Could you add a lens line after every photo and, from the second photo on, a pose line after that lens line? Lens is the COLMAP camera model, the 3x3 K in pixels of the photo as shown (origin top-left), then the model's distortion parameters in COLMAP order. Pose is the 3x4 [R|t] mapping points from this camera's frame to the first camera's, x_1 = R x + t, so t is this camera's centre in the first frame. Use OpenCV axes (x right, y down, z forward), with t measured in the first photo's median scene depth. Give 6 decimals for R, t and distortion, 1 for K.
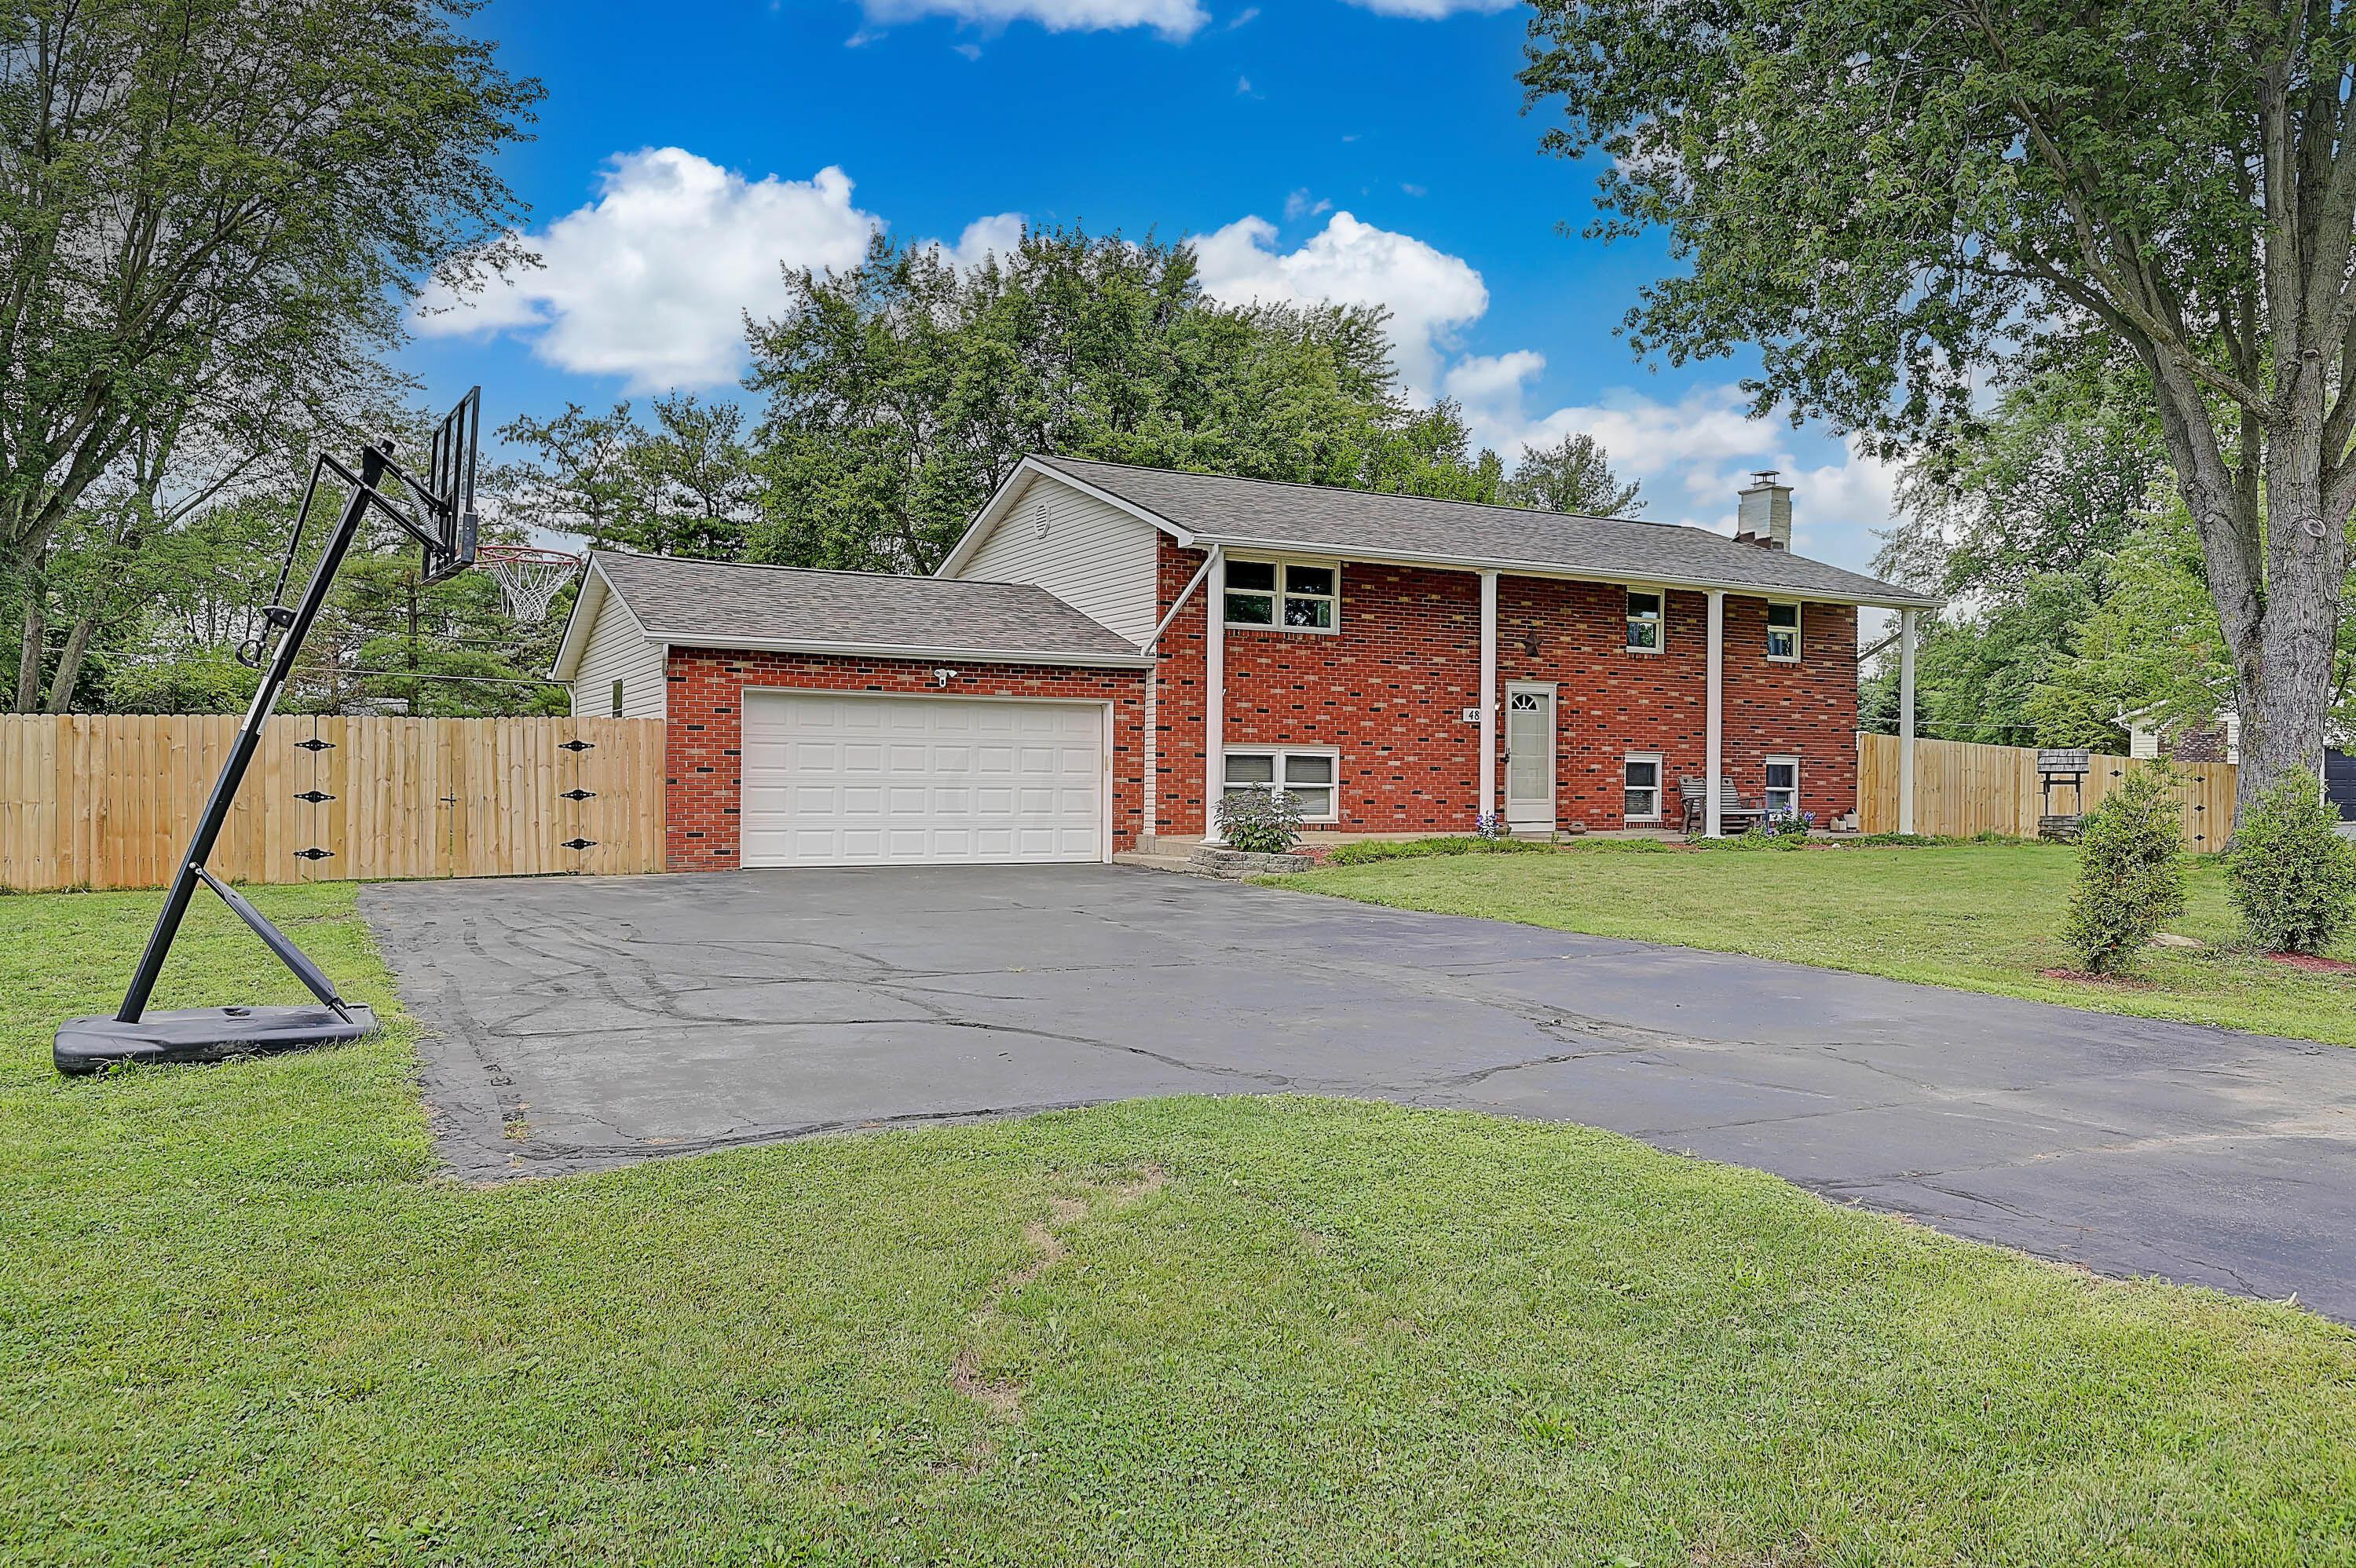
lens RADIAL K [[1558.9, 0, 1178.0], [0, 1558.9, 784.0], [0, 0, 1]] dist [0.004832, 0.003493]
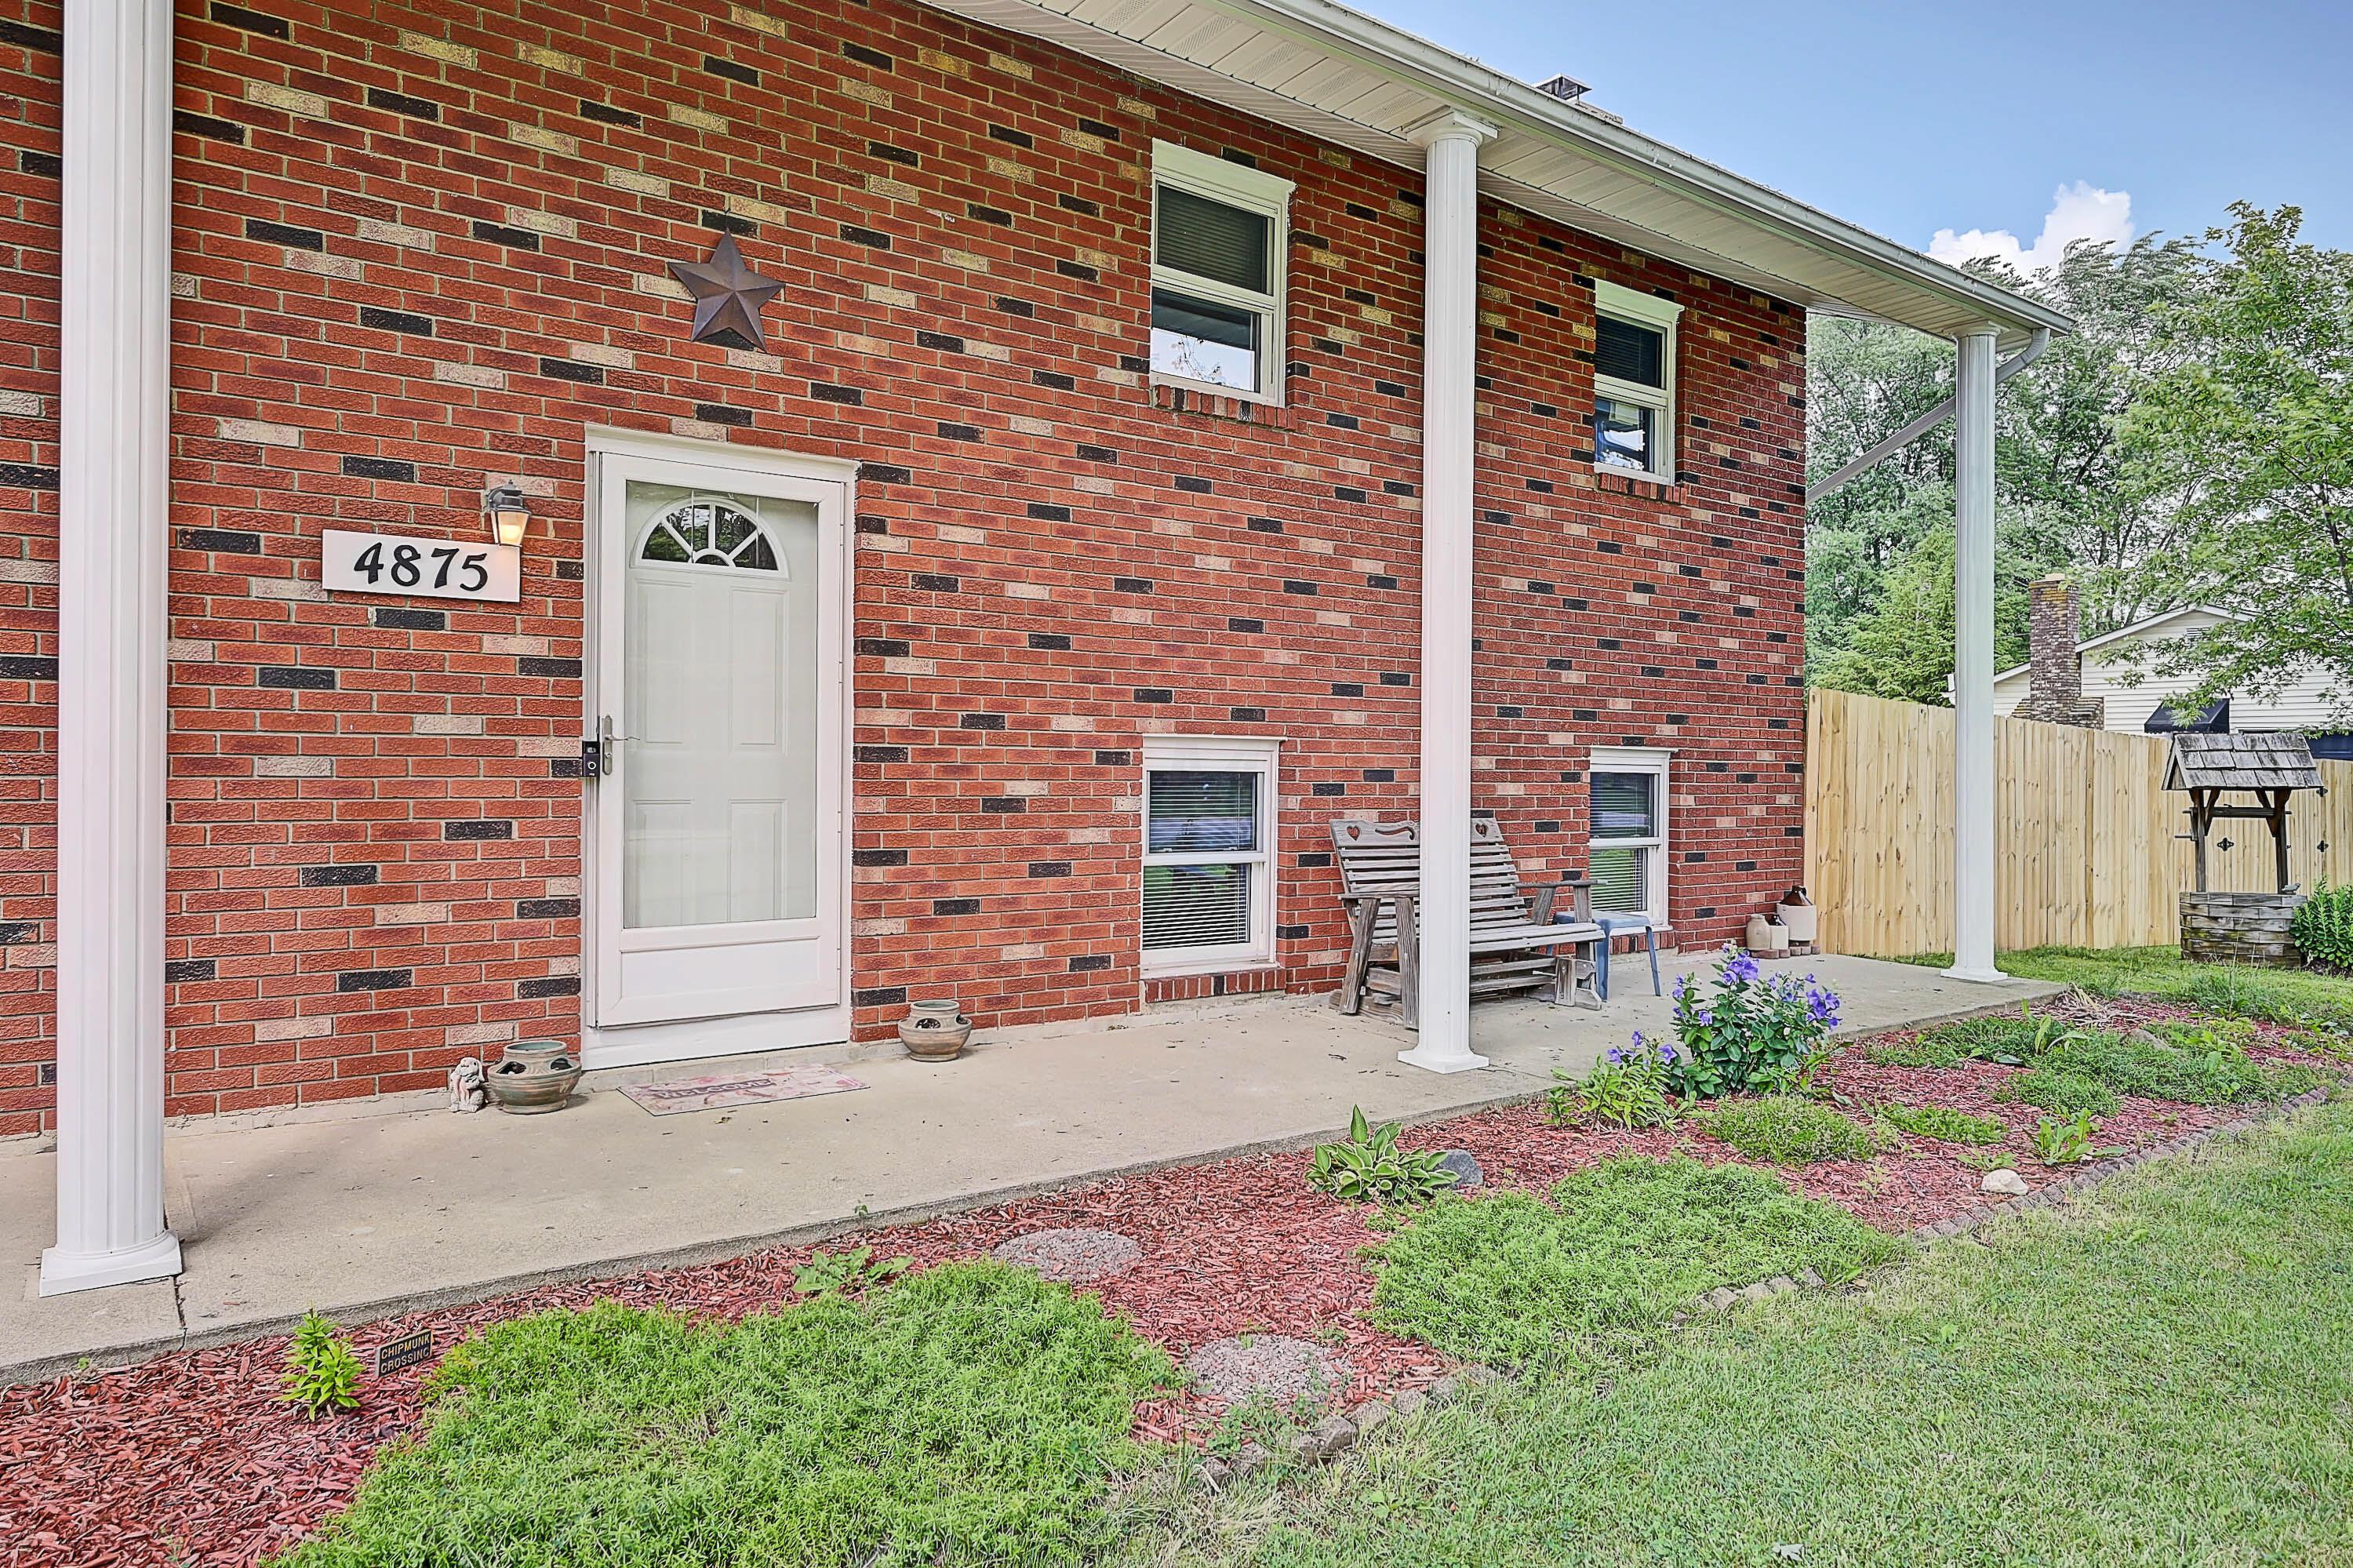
lens RADIAL K [[1456.7, 0, 1176.8], [0, 1456.7, 760.5], [0, 0, 1]] dist [0.022709, 0.000280]
pose [[0.988321, 0.002333, 0.152372, 0.285732], [-0.002244, 0.999997, -0.000756, -0.017868], [-0.152373, 0.000405, 0.988323, 0.834396]]
